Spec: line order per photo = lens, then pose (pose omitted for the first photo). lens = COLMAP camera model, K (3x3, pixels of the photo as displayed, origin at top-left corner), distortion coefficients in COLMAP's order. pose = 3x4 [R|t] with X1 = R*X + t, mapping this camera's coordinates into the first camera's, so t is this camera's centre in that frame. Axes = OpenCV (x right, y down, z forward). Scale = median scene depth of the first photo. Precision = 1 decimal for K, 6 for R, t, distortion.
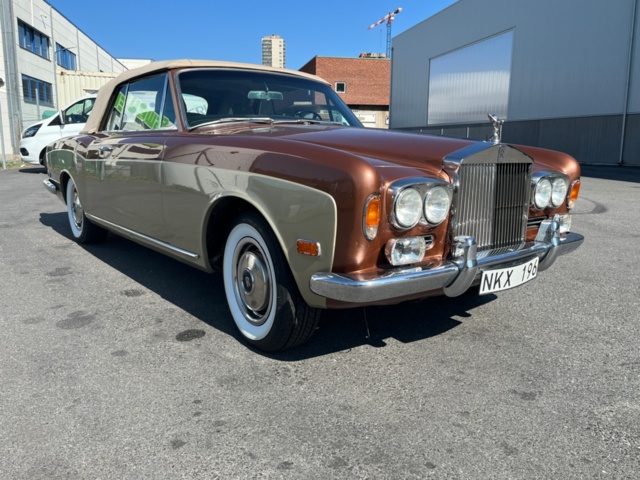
lens RADIAL K [[504.6, 0, 319.3], [0, 504.6, 232.6], [0, 0, 1]] dist [0.011081, 0.001408]
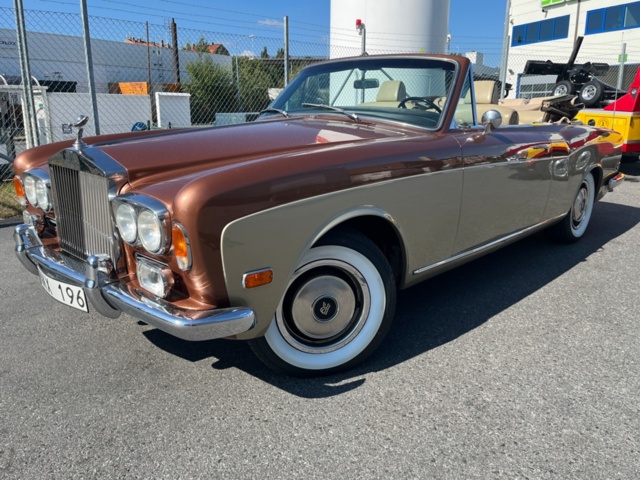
lens RADIAL K [[504.6, 0, 319.3], [0, 504.6, 232.6], [0, 0, 1]] dist [0.011081, 0.001408]
pose [[0.145845, 0.229642, -0.962286, 1.152029], [-0.174422, 0.963418, 0.203476, -0.252912], [0.973810, 0.138168, 0.180564, 1.106075]]
